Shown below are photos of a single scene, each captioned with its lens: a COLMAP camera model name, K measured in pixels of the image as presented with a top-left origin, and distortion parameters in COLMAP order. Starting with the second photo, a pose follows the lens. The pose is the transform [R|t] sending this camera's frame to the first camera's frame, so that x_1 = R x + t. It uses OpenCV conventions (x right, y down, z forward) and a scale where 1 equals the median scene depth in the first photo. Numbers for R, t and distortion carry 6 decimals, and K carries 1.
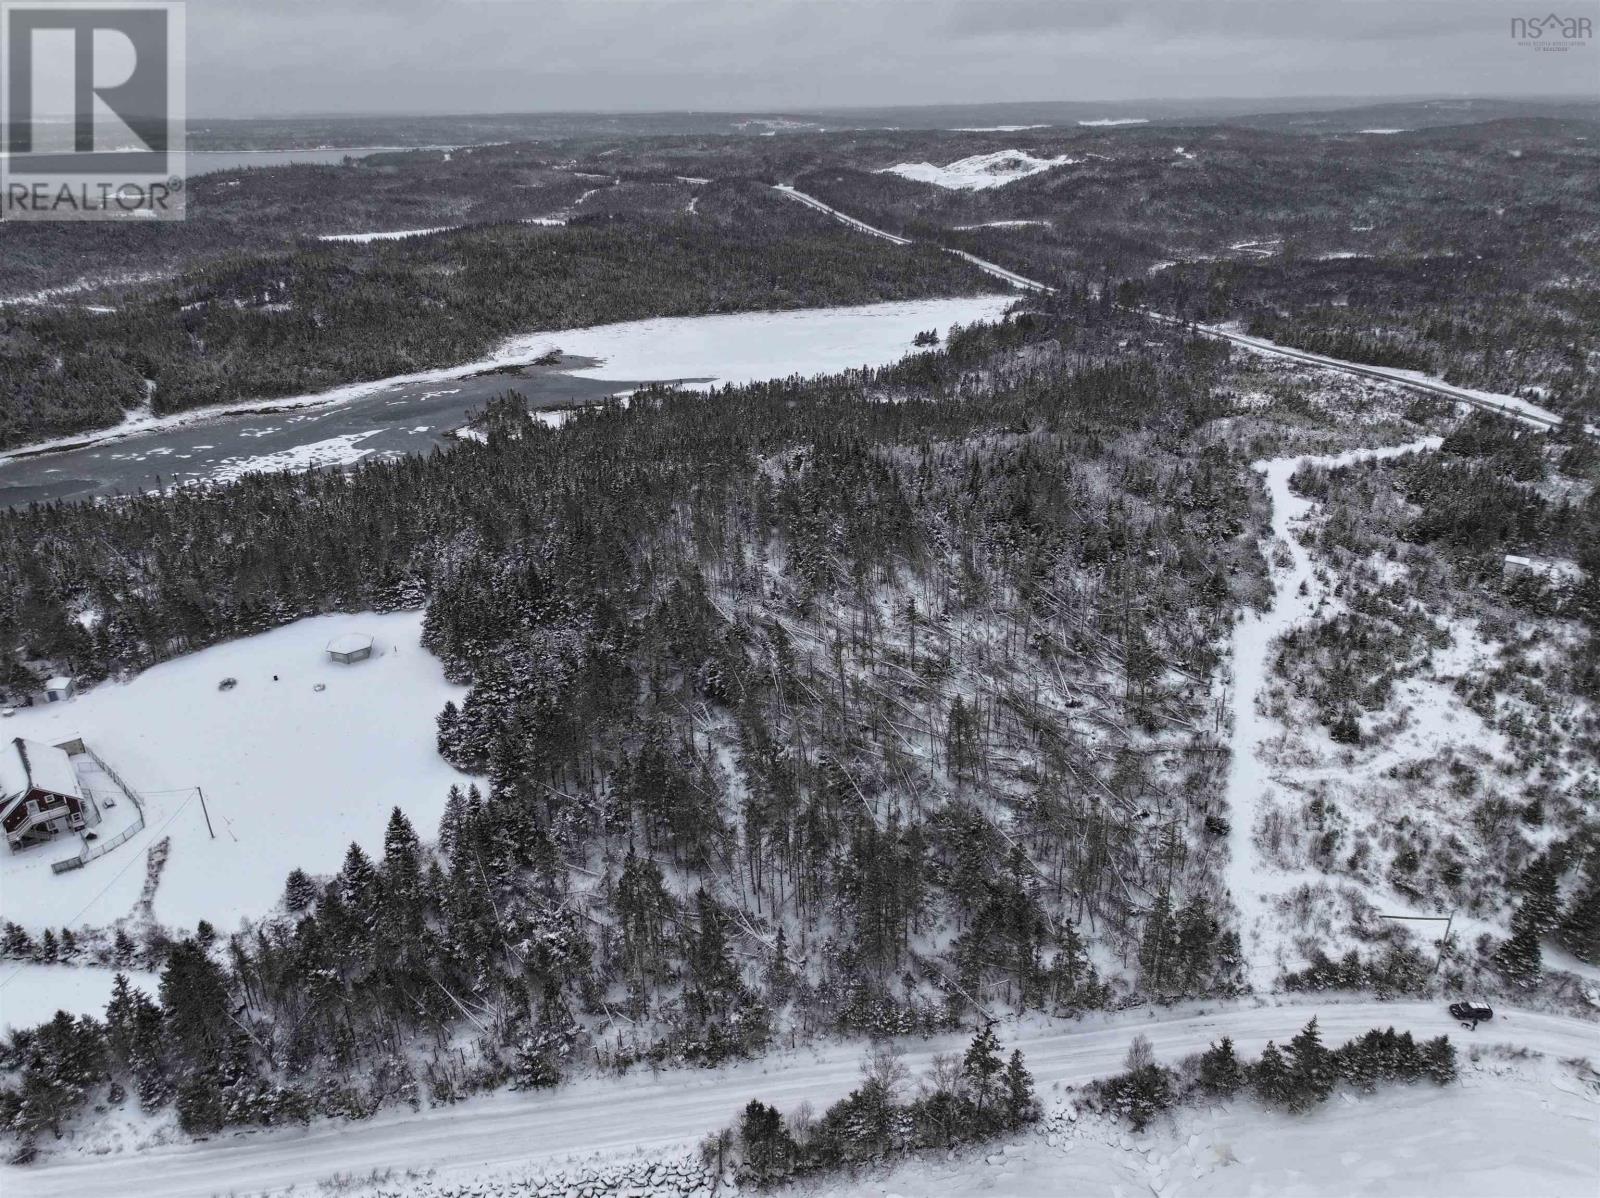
lens RADIAL K [[1127.0, 0, 800.4], [0, 1127.0, 605.8], [0, 0, 1]] dist [-0.001537, 0.014934]
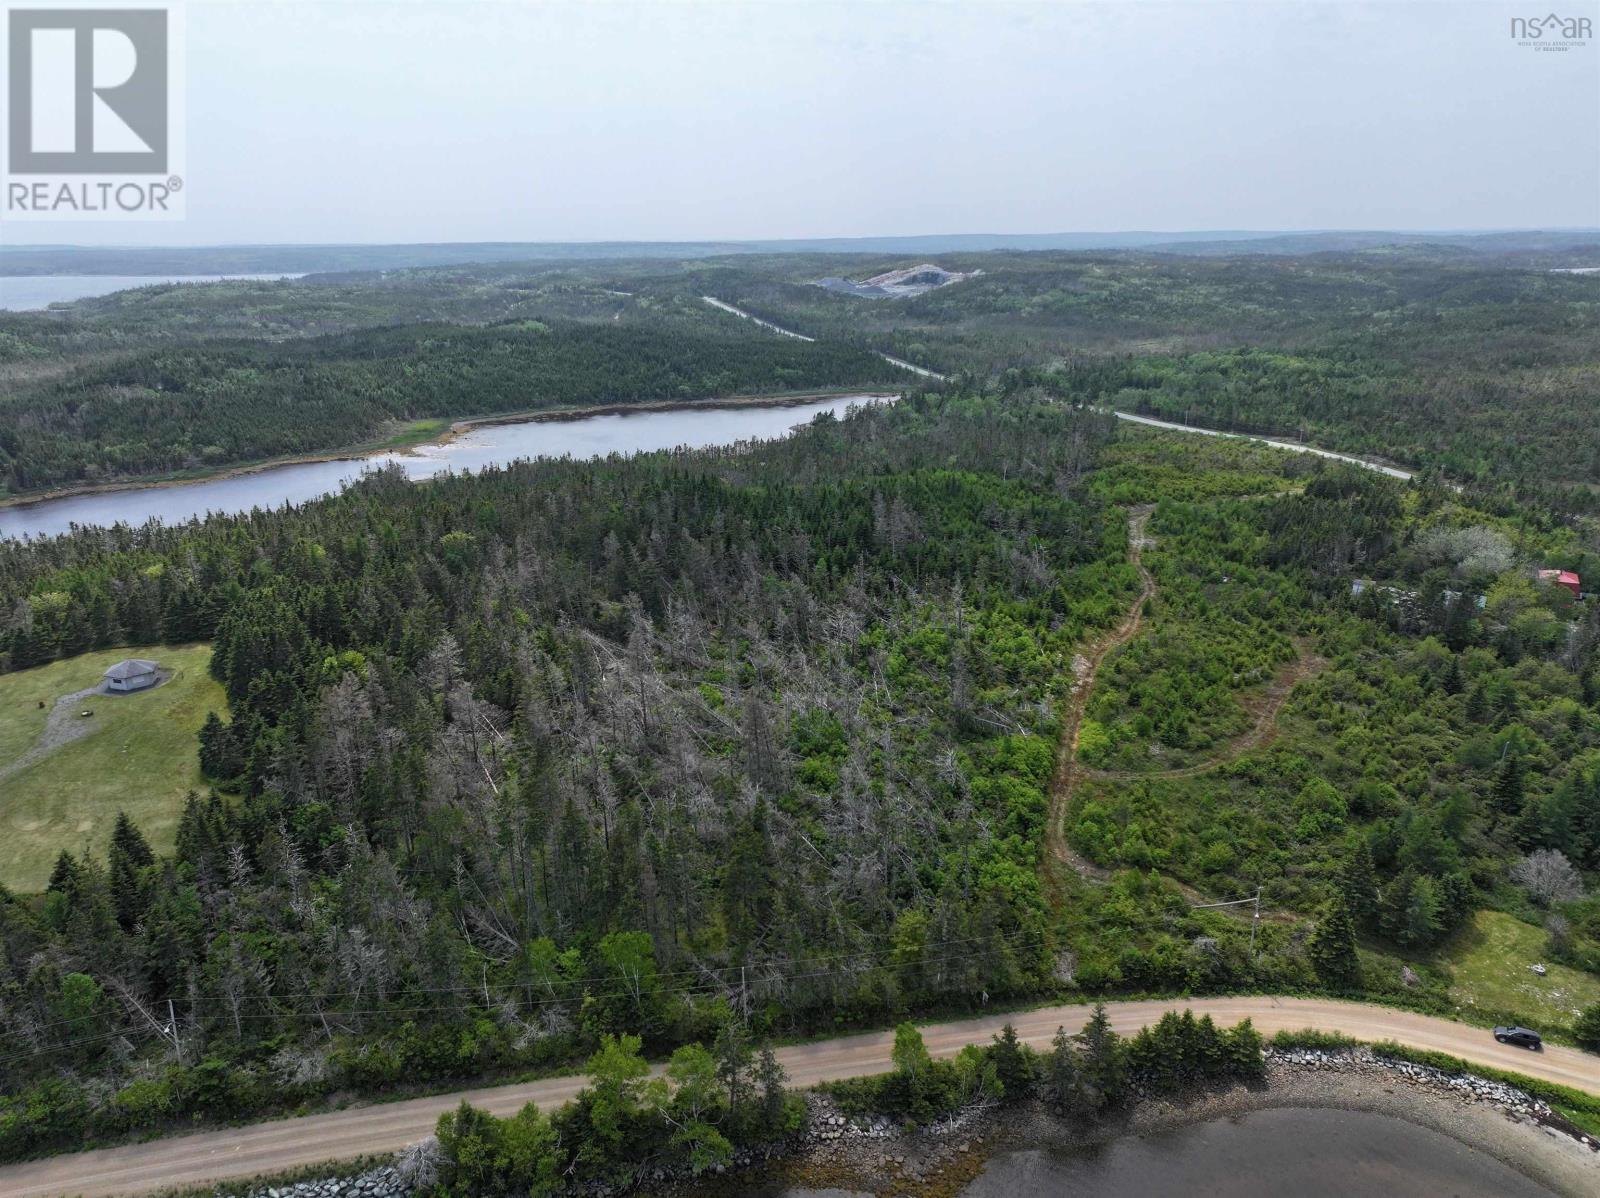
lens RADIAL K [[1127.0, 0, 803.3], [0, 1127.0, 597.0], [0, 0, 1]] dist [-0.001537, 0.014934]
pose [[0.998809, -0.015688, 0.046192, 0.036414], [0.020764, 0.993541, -0.111553, 0.028265], [-0.044144, 0.112380, 0.992684, 0.012587]]
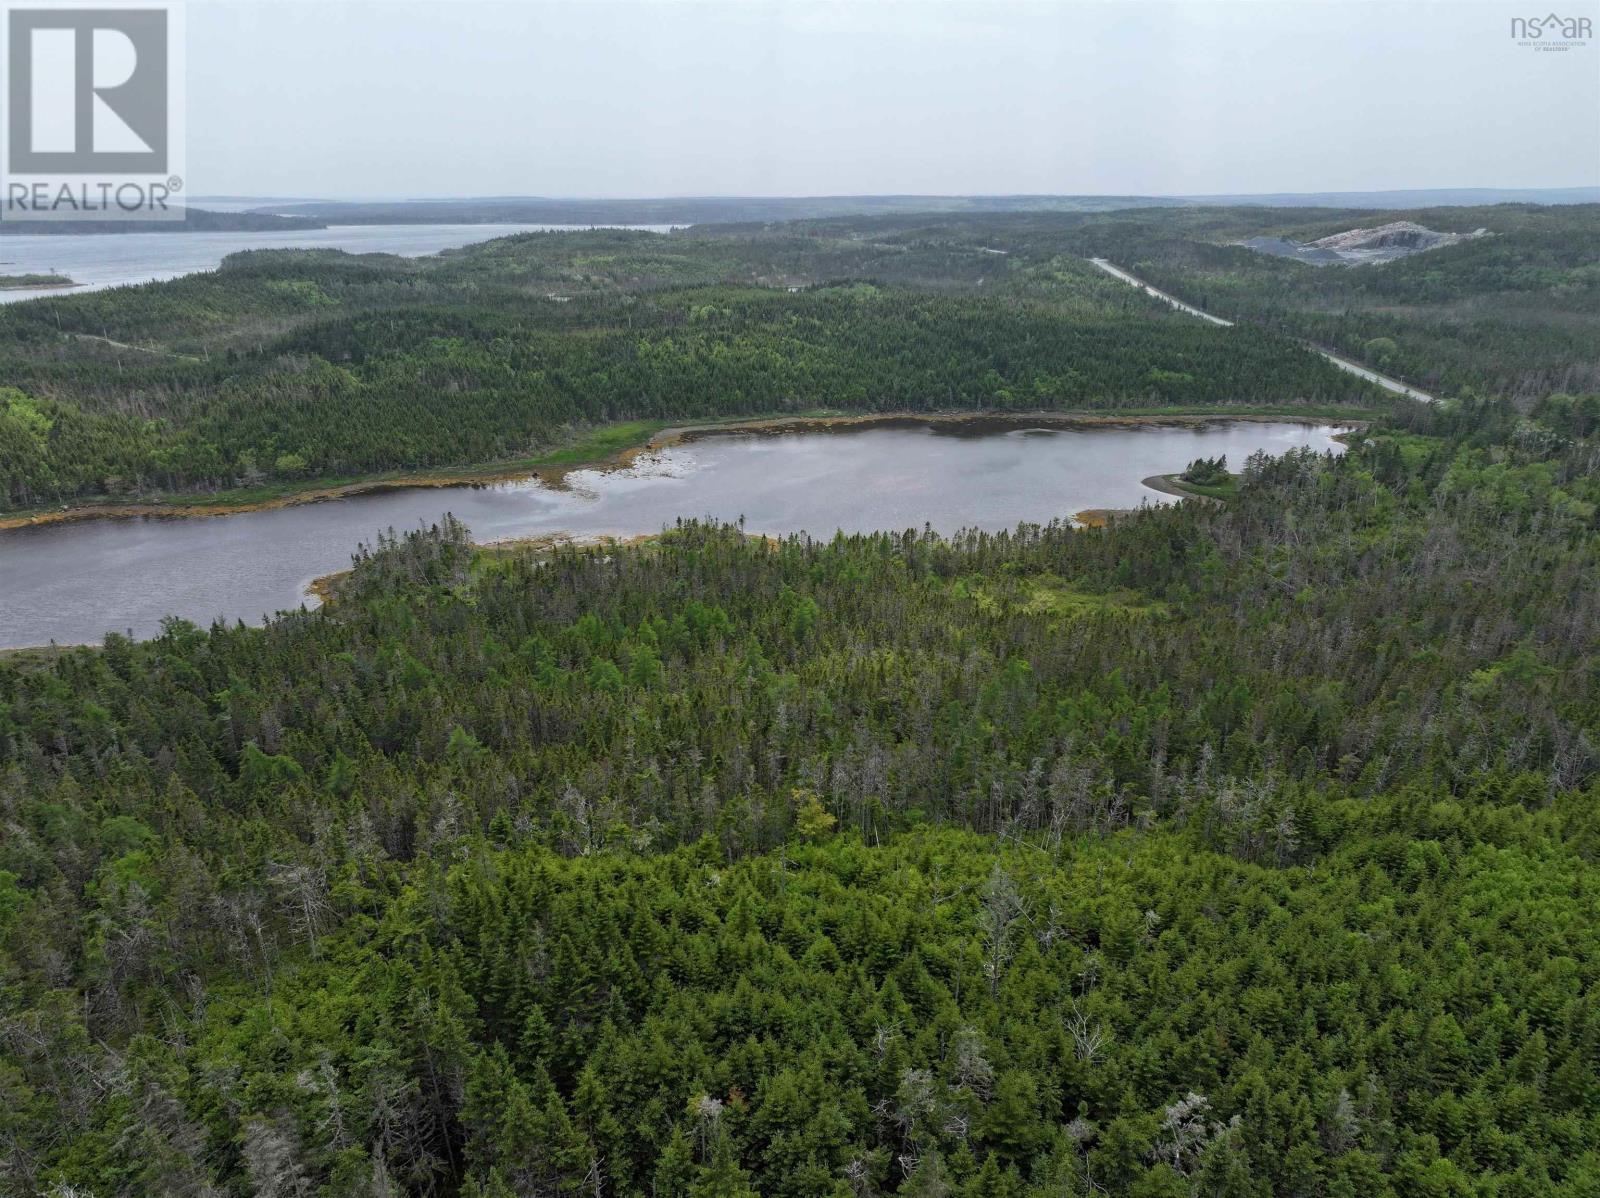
lens RADIAL K [[1127.0, 0, 796.3], [0, 1127.0, 597.9], [0, 0, 1]] dist [-0.001537, 0.014934]
pose [[0.952311, 0.107458, -0.285582, 0.068012], [-0.128846, 0.990017, -0.057133, -0.087918], [0.276592, 0.091205, 0.956650, 0.301195]]
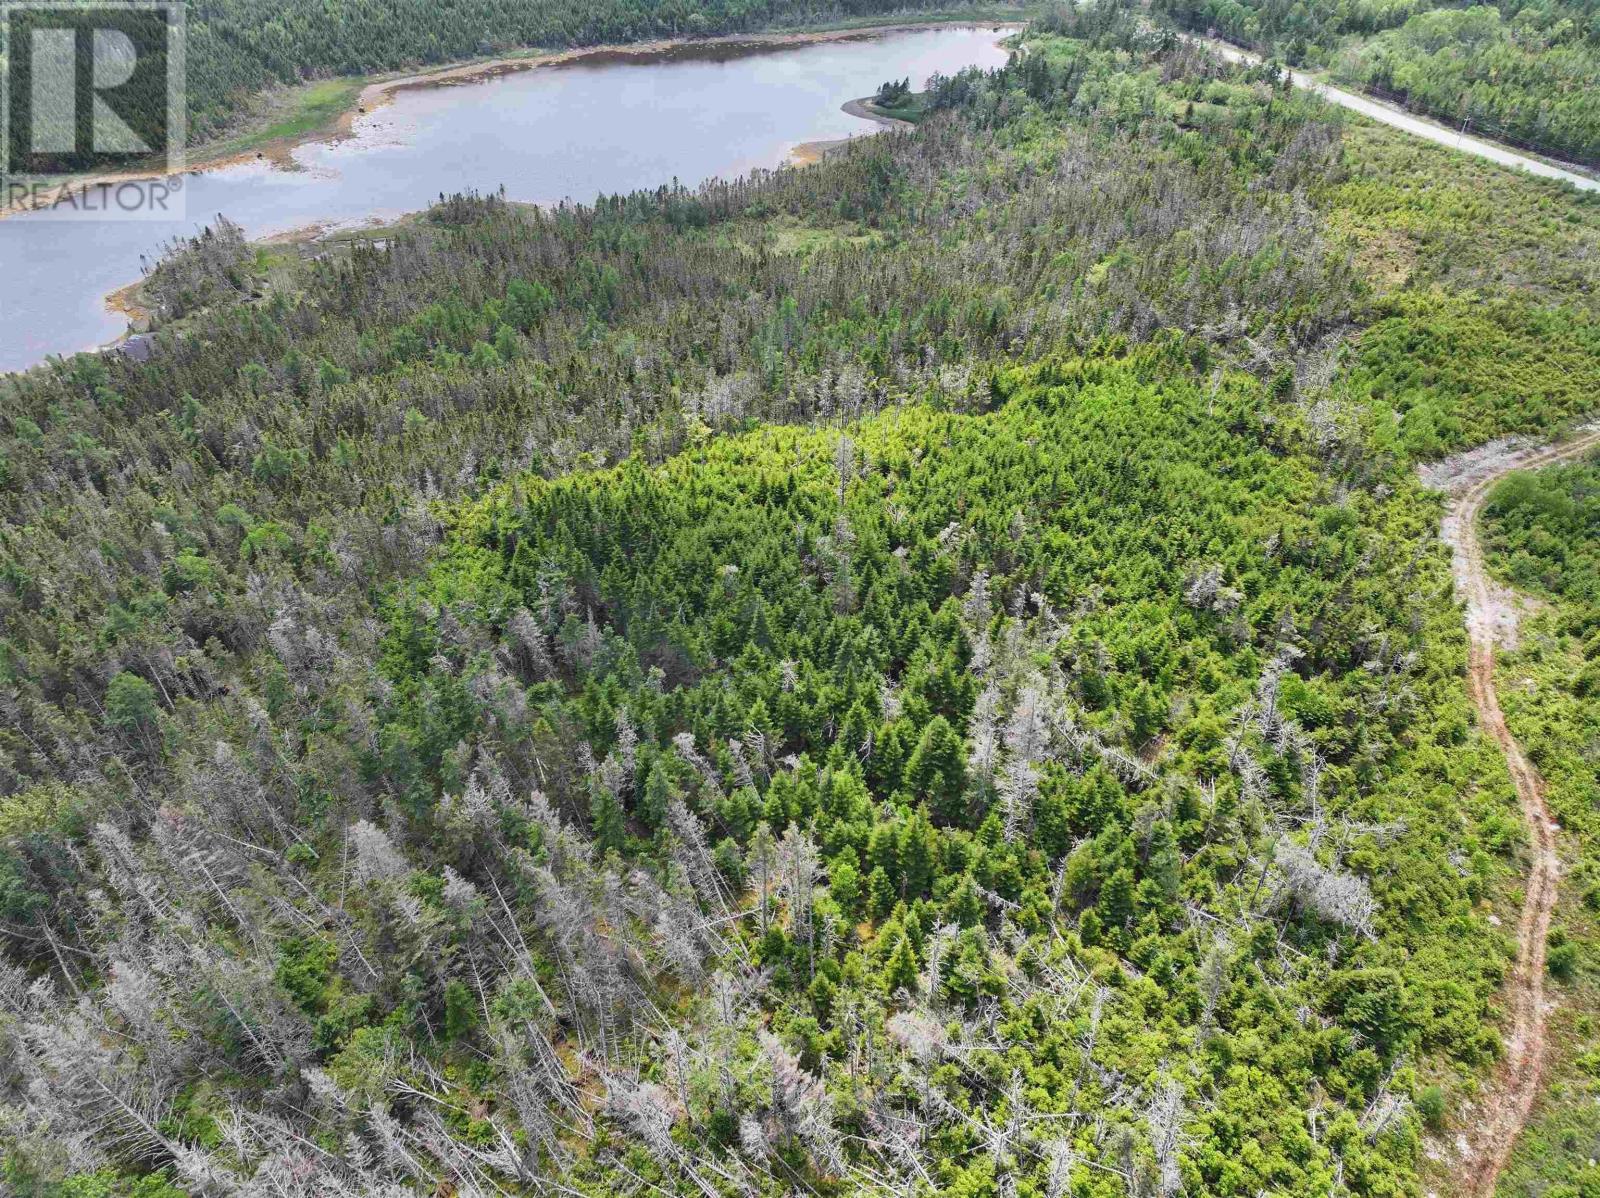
lens RADIAL K [[1127.0, 0, 799.6], [0, 1127.0, 599.3], [0, 0, 1]] dist [-0.001537, 0.014934]
pose [[0.999927, 0.005378, -0.010861, 0.052643], [-0.002455, 0.967452, 0.253042, -0.093090], [0.011868, -0.252996, 0.967394, 0.210736]]
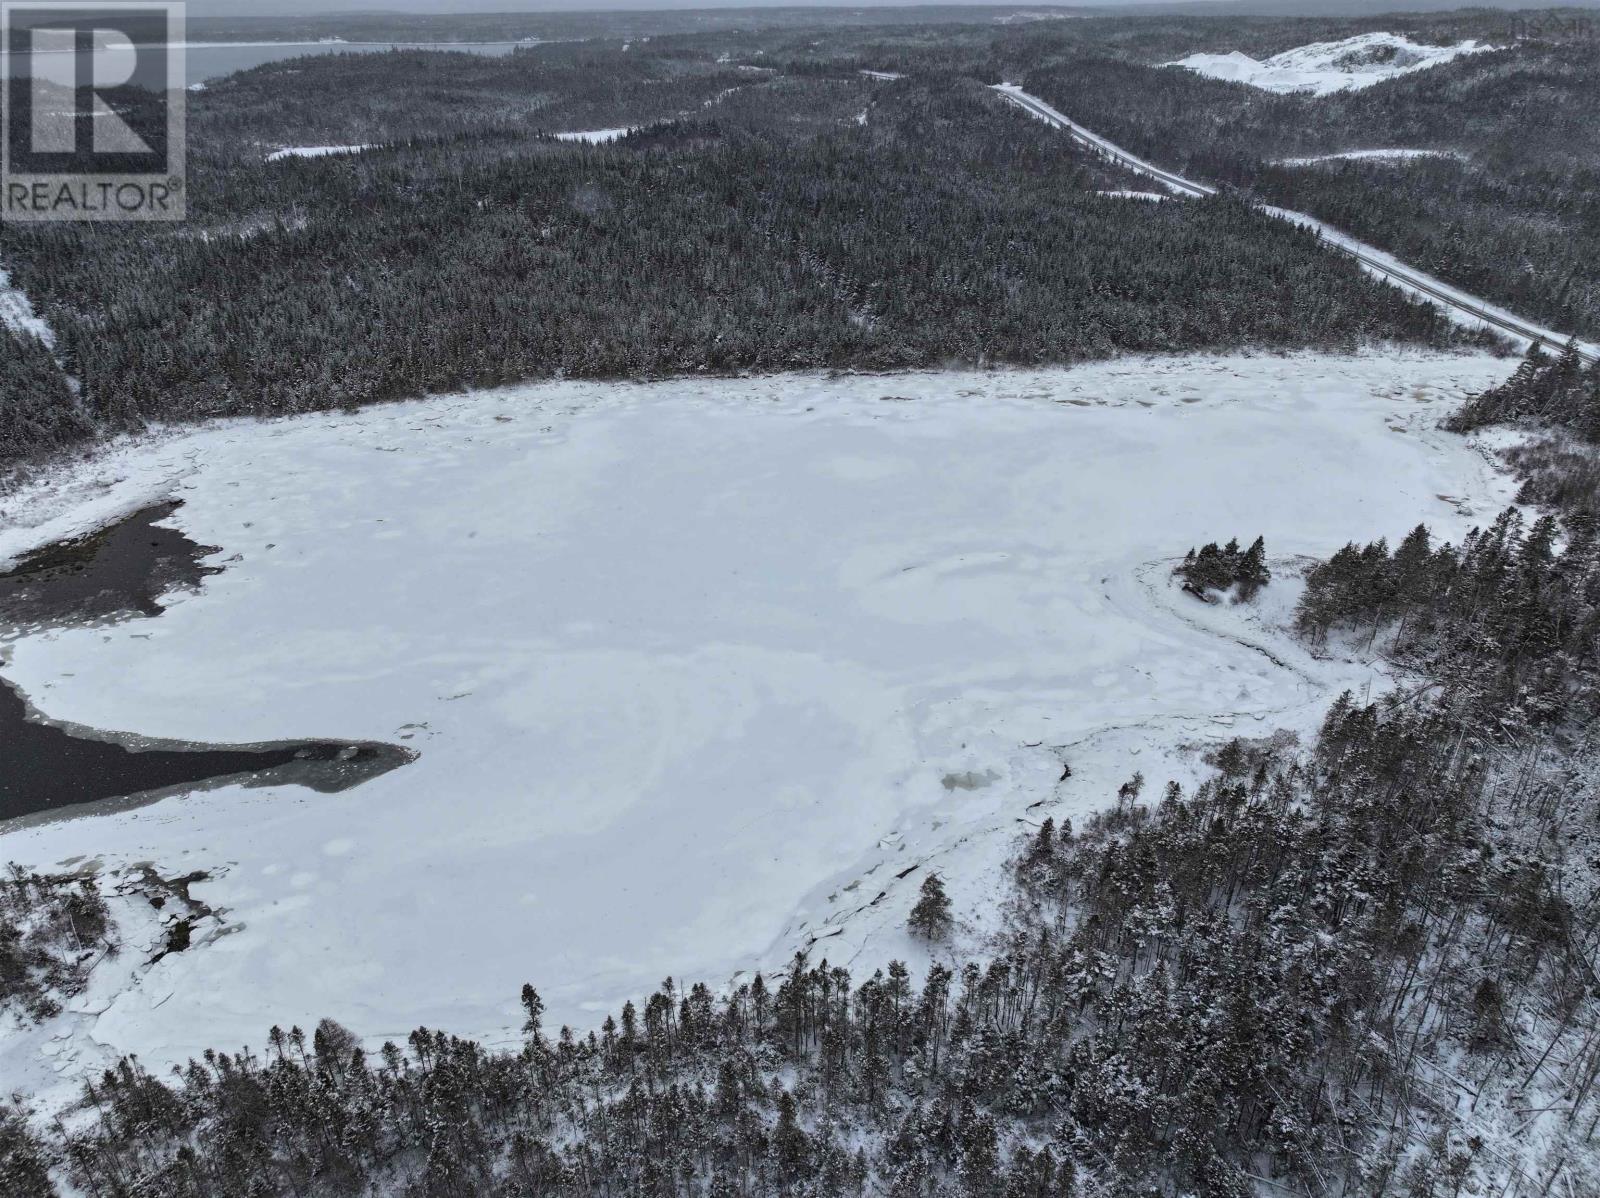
lens RADIAL K [[1127.0, 0, 806.1], [0, 1127.0, 605.2], [0, 0, 1]] dist [-0.001537, 0.014934]
pose [[0.975992, 0.103189, -0.191809, 0.050616], [-0.089743, 0.992942, 0.077536, -0.199909], [0.198456, -0.058461, 0.978365, 0.565699]]
